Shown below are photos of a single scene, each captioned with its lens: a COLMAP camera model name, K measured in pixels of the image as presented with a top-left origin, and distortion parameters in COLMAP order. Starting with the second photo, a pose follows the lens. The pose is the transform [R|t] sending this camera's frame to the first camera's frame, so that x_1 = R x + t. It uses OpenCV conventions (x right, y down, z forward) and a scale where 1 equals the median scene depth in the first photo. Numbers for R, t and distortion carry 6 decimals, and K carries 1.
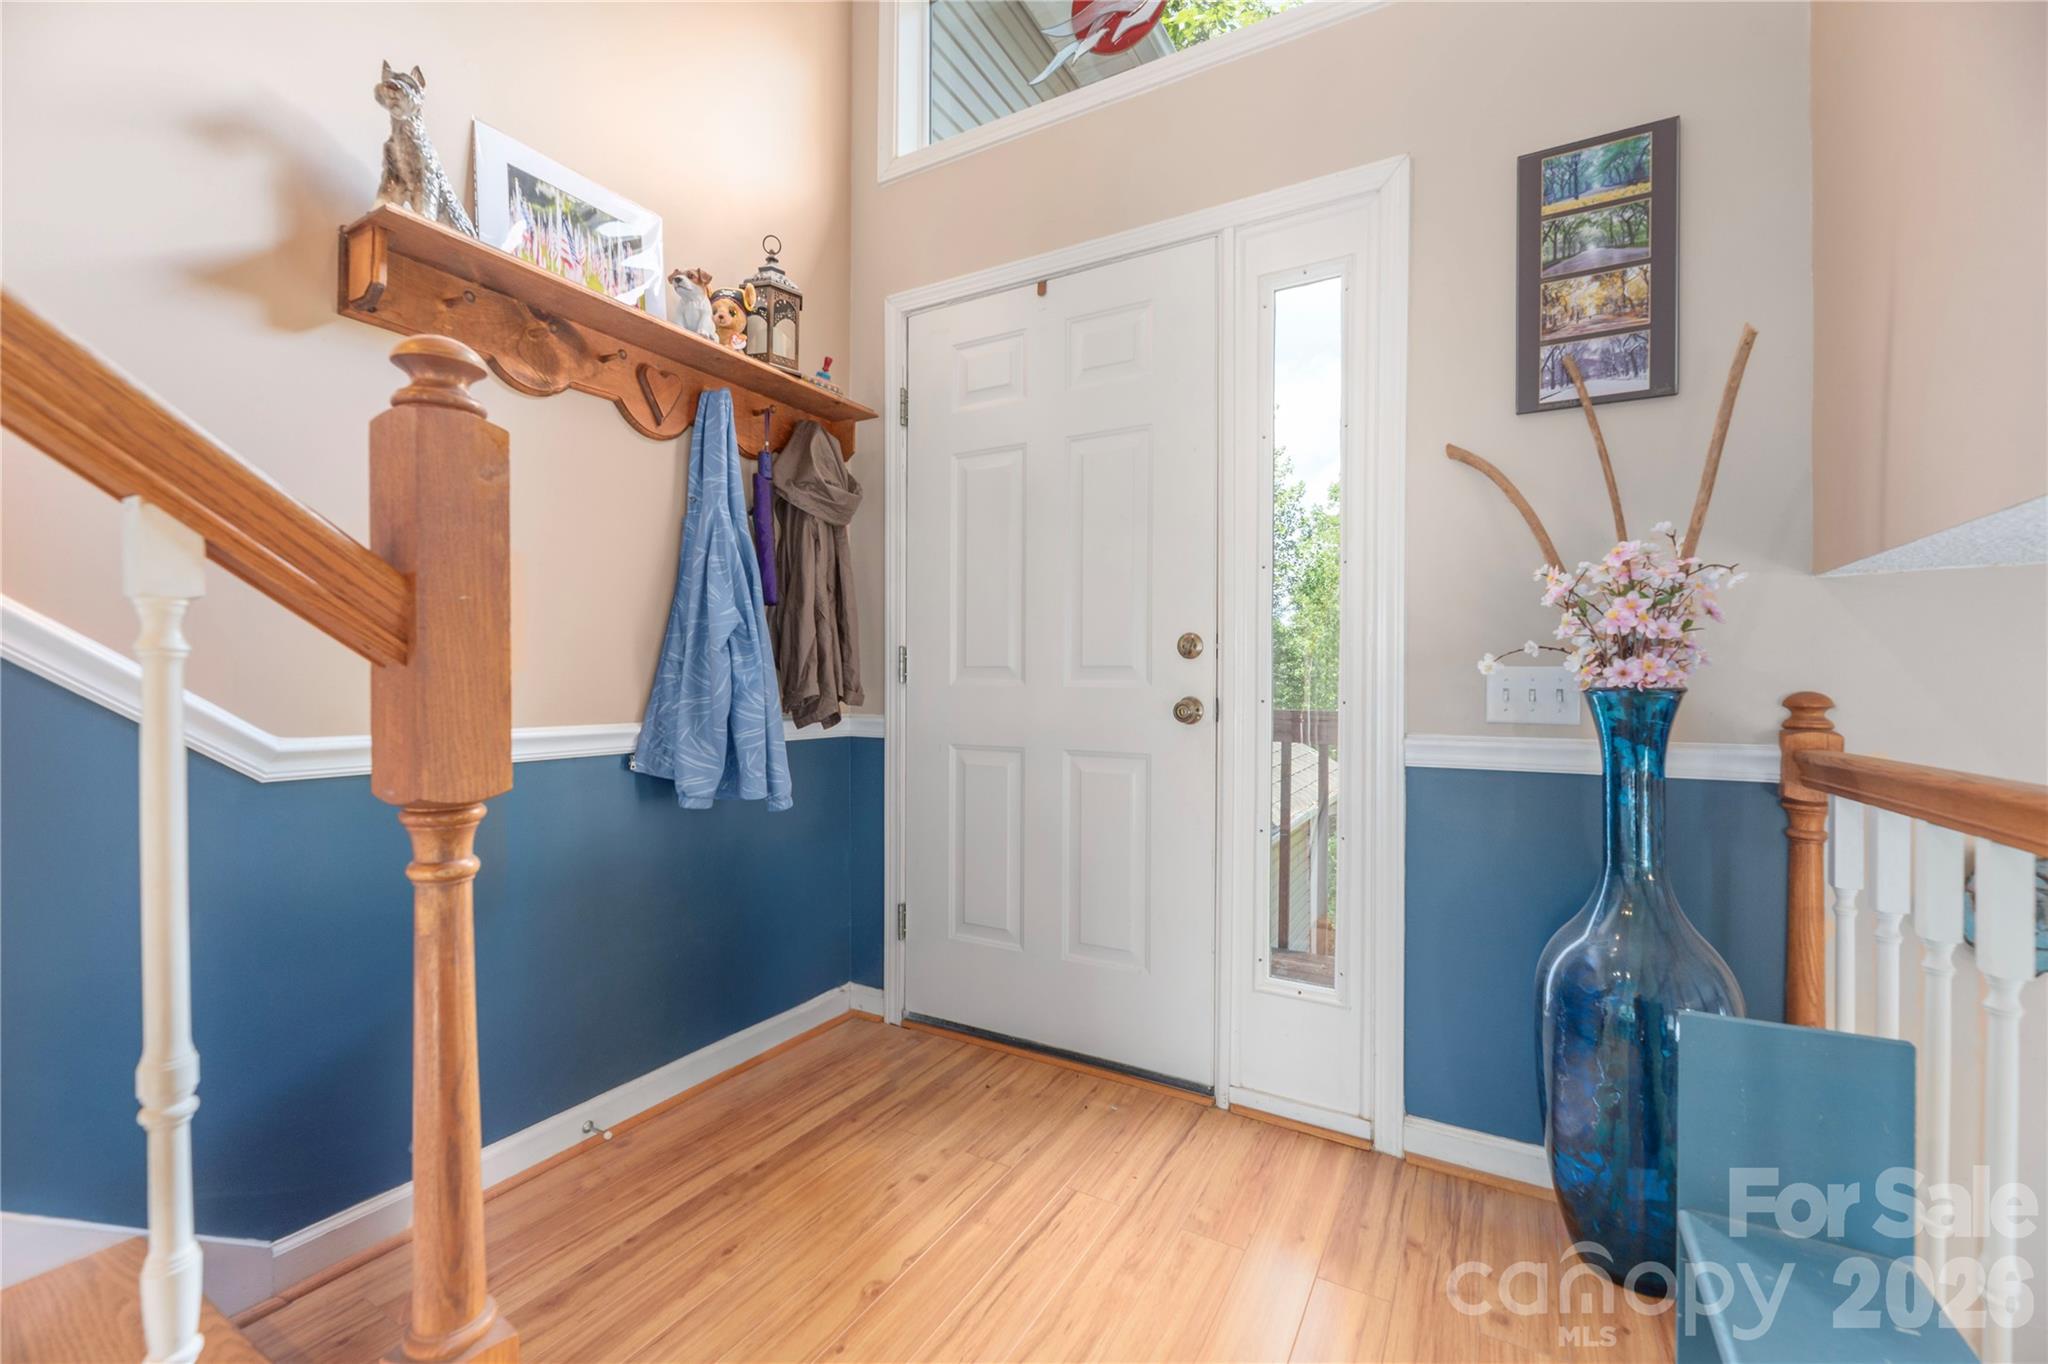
lens RADIAL K [[849.6, 0, 1014.7], [0, 849.6, 687.8], [0, 0, 1]] dist [-0.005731, -0.000278]
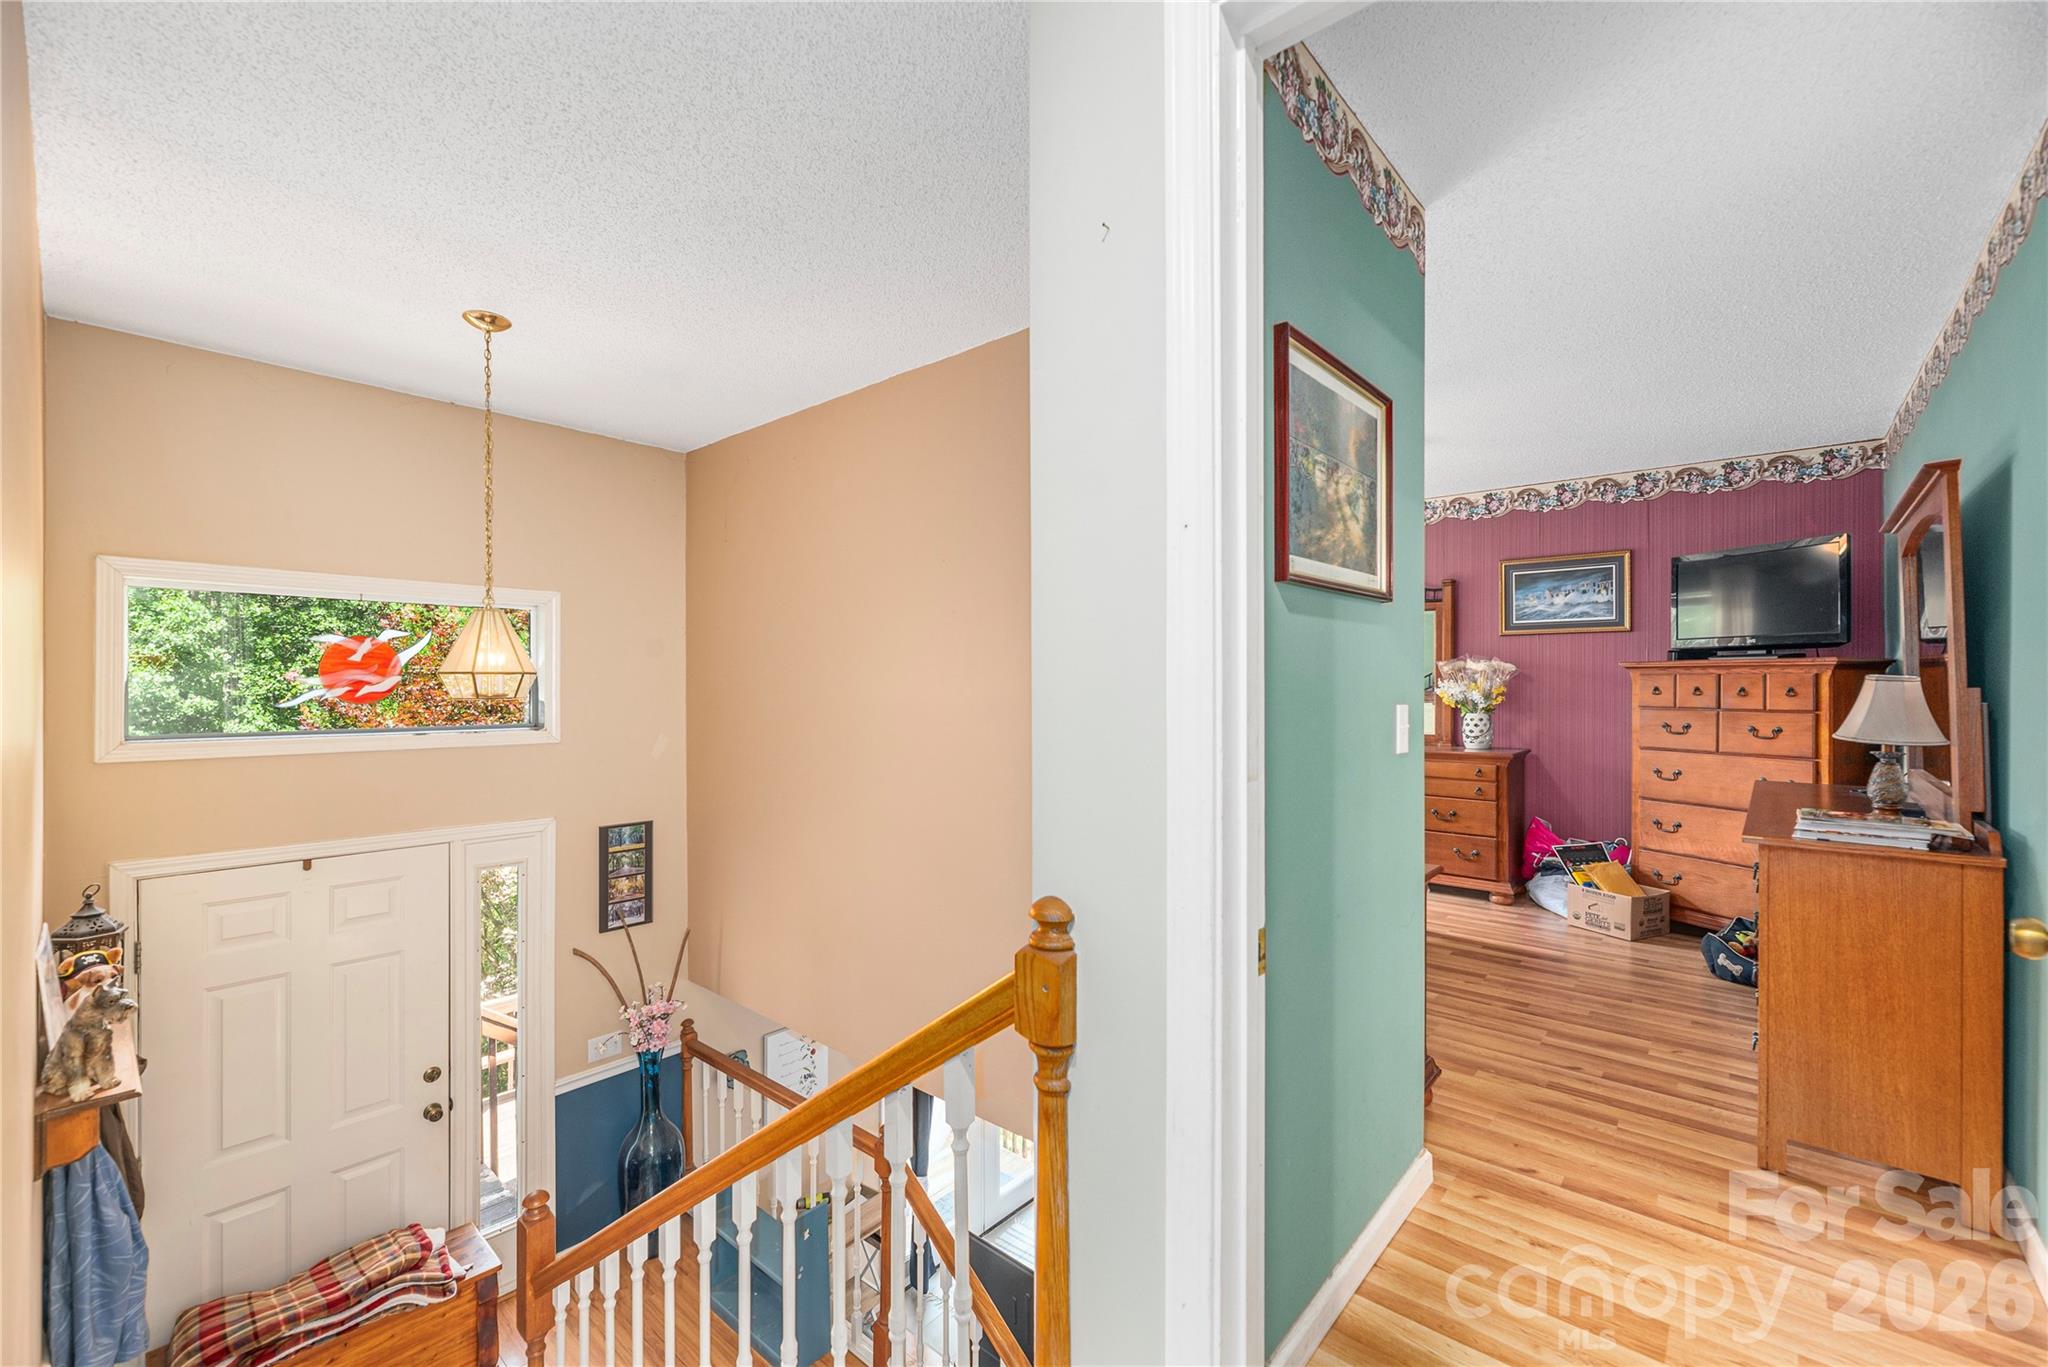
lens RADIAL K [[830.6, 0, 1019.7], [0, 830.6, 679.3], [0, 0, 1]] dist [-0.002739, -0.000028]
pose [[0.195927, 0.000513, 0.980618, -1.540363], [0.007635, 0.999969, -0.002048, -1.063005], [-0.980589, 0.007888, 0.195917, -0.665361]]
